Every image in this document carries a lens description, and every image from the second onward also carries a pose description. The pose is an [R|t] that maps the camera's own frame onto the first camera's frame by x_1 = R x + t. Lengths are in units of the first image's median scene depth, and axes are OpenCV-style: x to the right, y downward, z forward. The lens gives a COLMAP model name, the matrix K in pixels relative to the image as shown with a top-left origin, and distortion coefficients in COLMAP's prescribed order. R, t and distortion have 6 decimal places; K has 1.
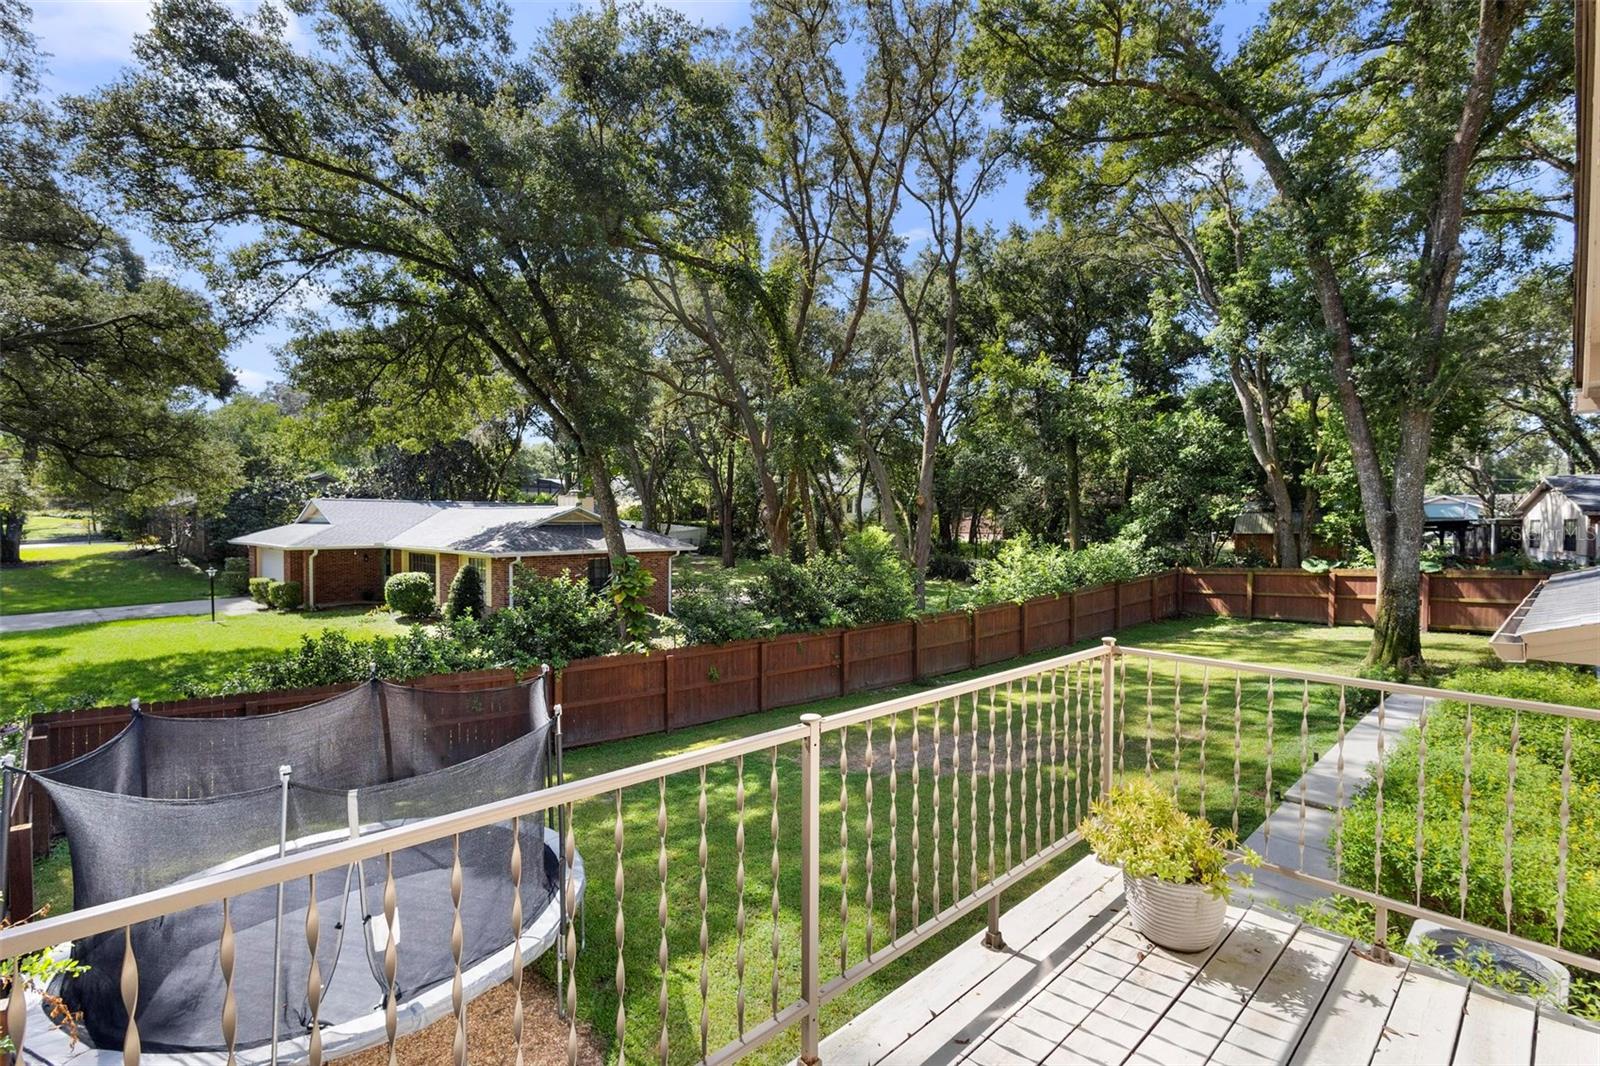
lens RADIAL K [[739.4, 0, 800.0], [0, 739.4, 533.0], [0, 0, 1]] dist [0.002146, 0.000099]
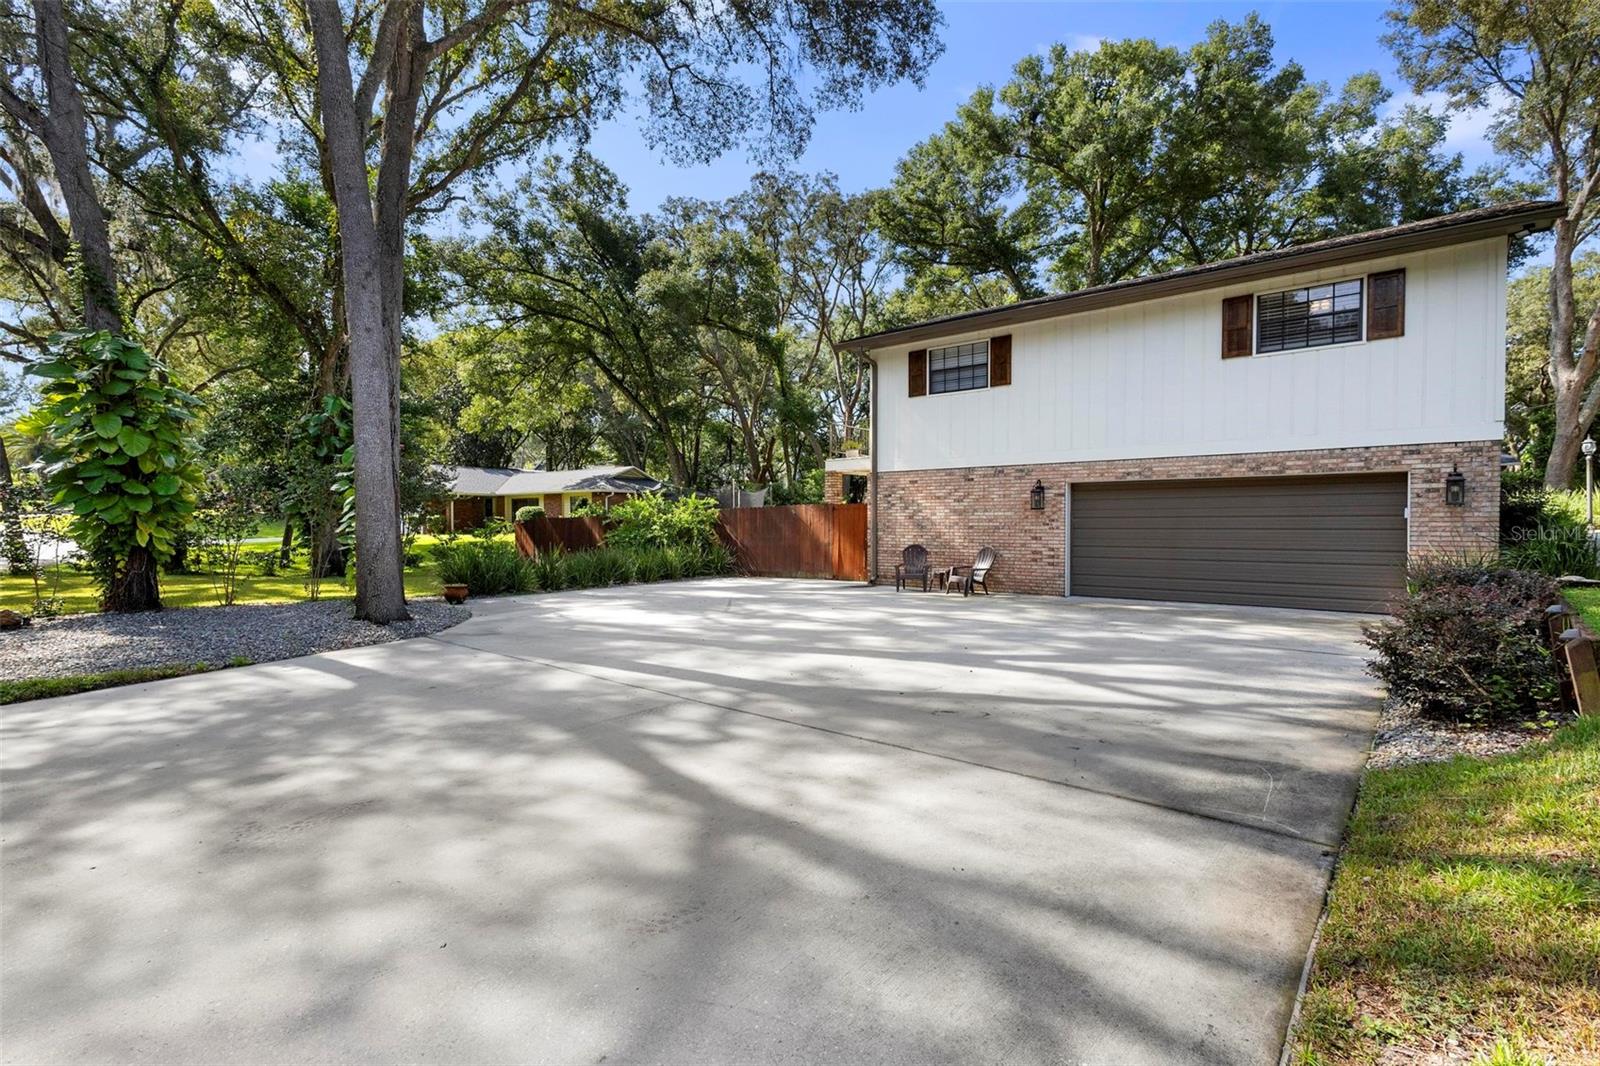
lens RADIAL K [[739.4, 0, 800.0], [0, 739.4, 533.0], [0, 0, 1]] dist [0.002146, 0.000099]
pose [[0.990842, -0.011184, 0.134565, -0.150429], [0.010675, 0.999933, 0.004500, 0.100108], [-0.134606, -0.003022, 0.990895, -0.596967]]
